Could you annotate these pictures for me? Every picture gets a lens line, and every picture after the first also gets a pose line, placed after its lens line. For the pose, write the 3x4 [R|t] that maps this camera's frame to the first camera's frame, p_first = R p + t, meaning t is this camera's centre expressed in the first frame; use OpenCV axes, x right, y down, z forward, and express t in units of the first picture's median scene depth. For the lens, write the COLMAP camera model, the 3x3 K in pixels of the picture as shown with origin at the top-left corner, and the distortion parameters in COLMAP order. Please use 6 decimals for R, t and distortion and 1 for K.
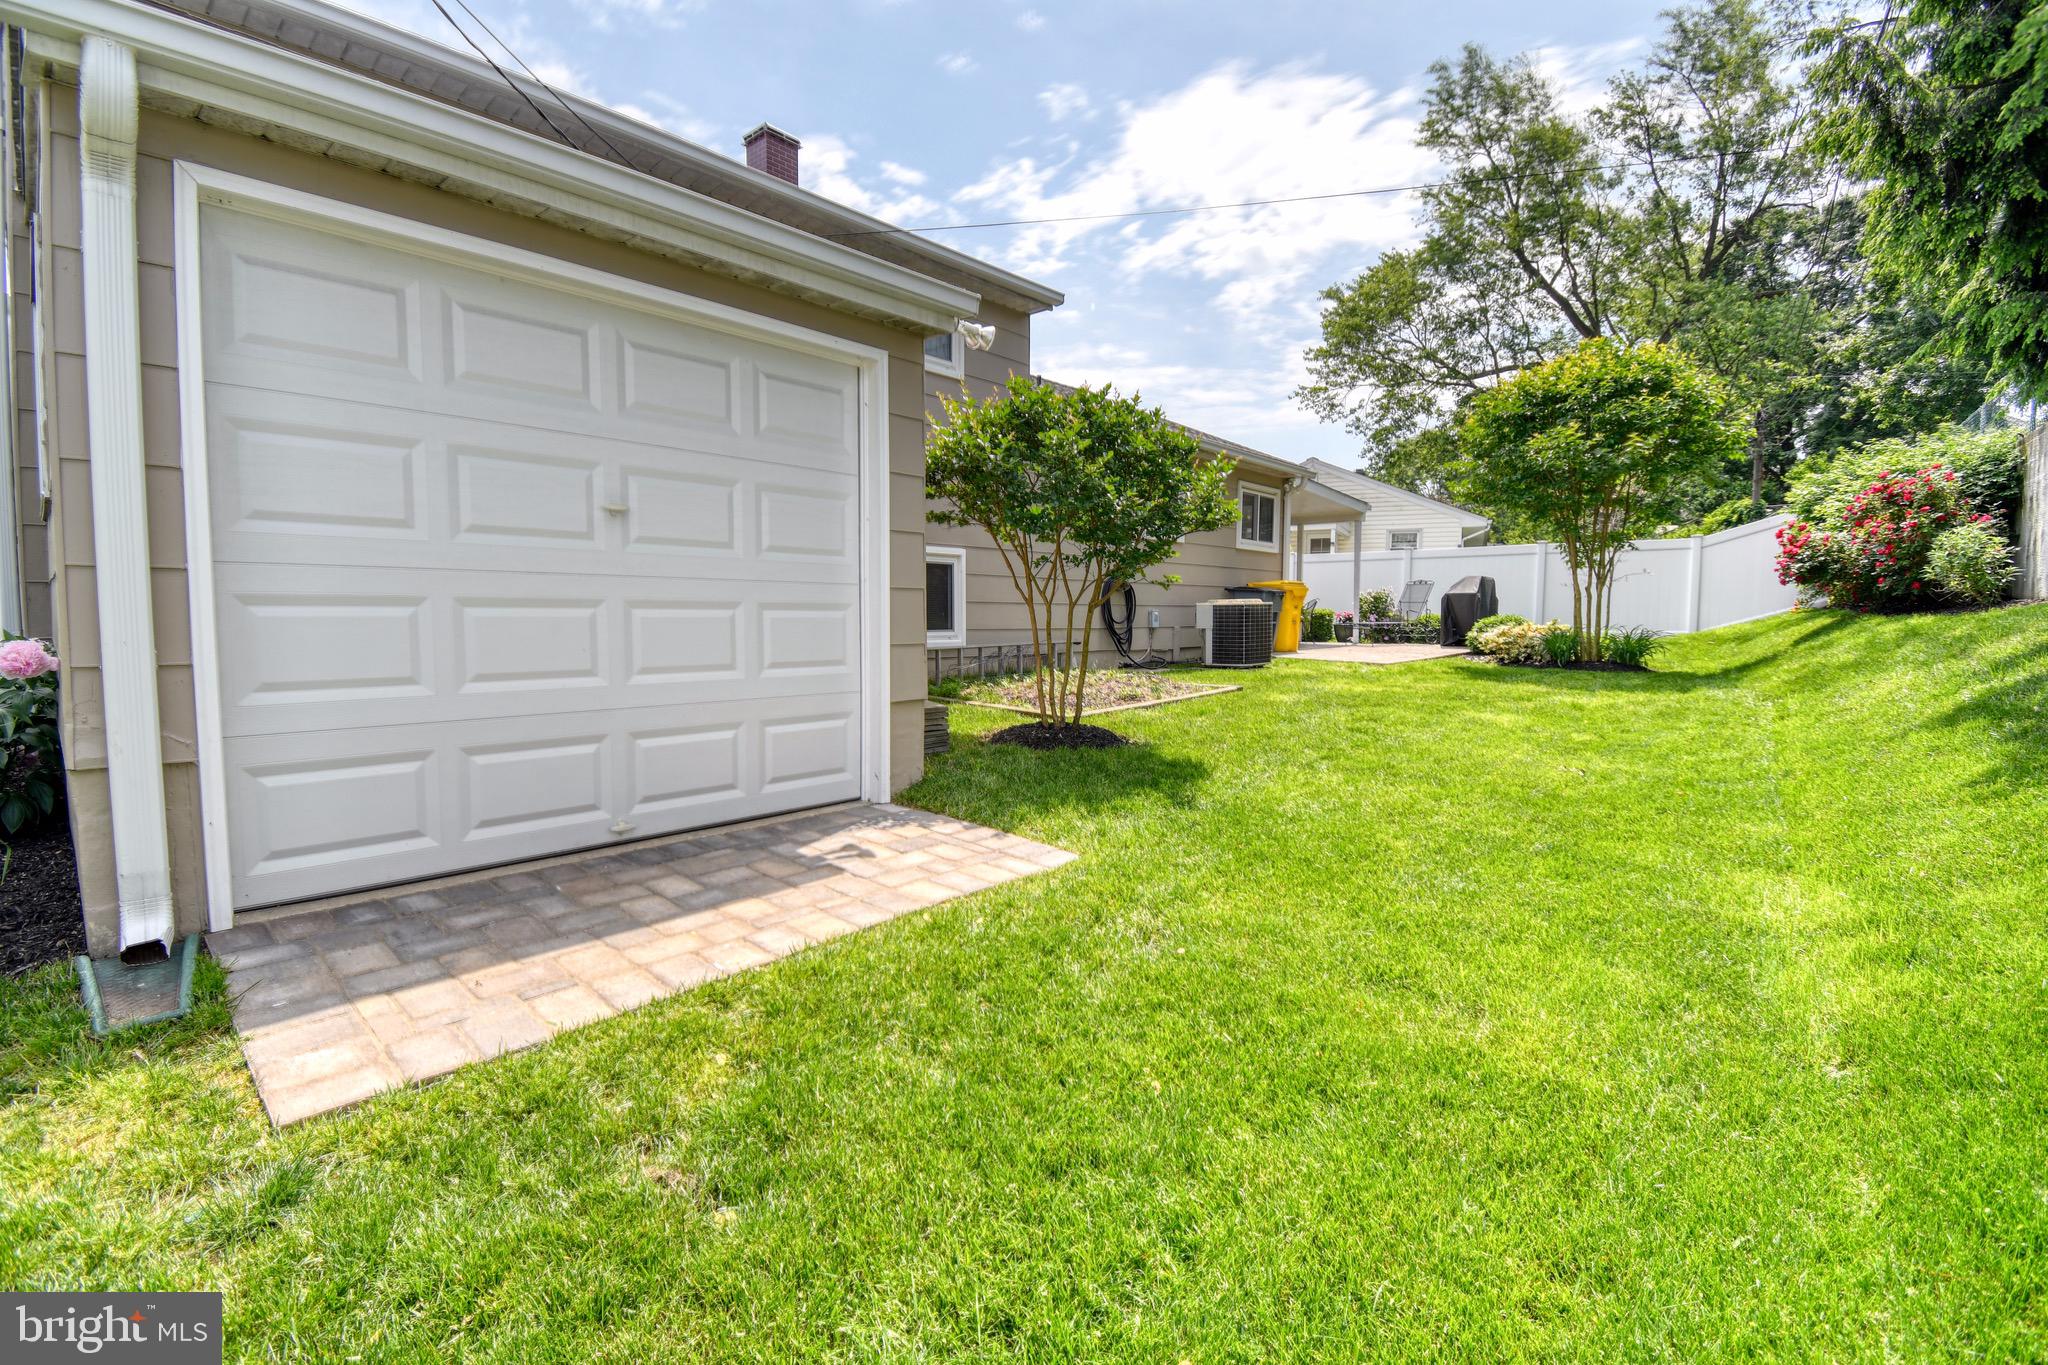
lens RADIAL K [[907.4, 0, 1038.1], [0, 907.4, 683.3], [0, 0, 1]] dist [0.017800, -0.024399]
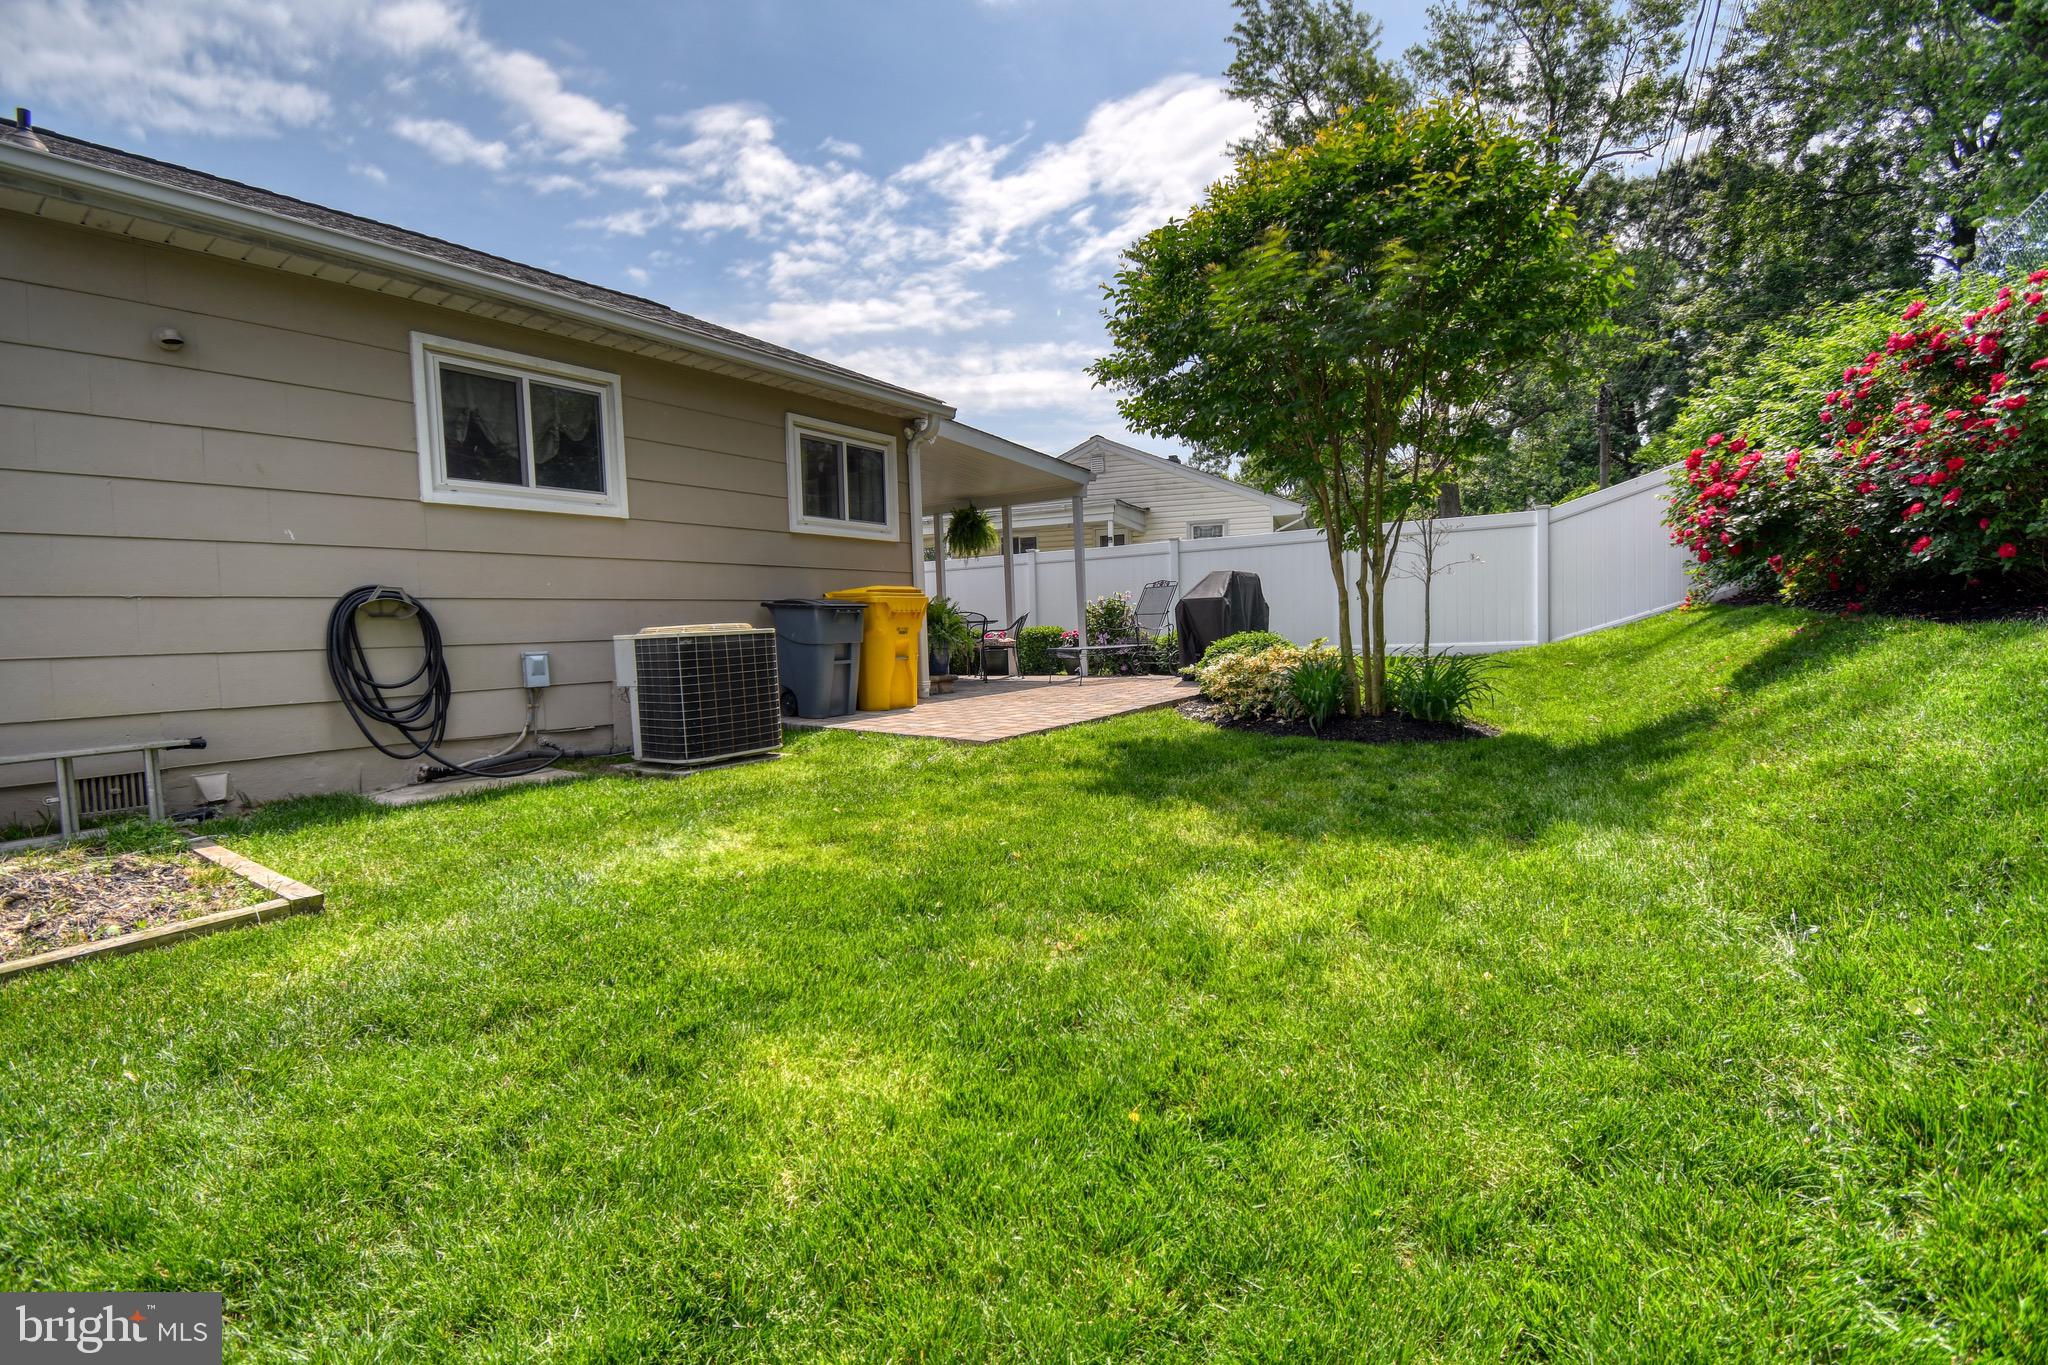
lens RADIAL K [[965.2, 0, 1009.3], [0, 965.2, 690.2], [0, 0, 1]] dist [0.023743, -0.028910]
pose [[0.992391, -0.042618, 0.115513, 0.208628], [0.044318, 0.998943, -0.012185, -0.027076], [-0.114872, 0.017211, 0.993231, 0.285965]]
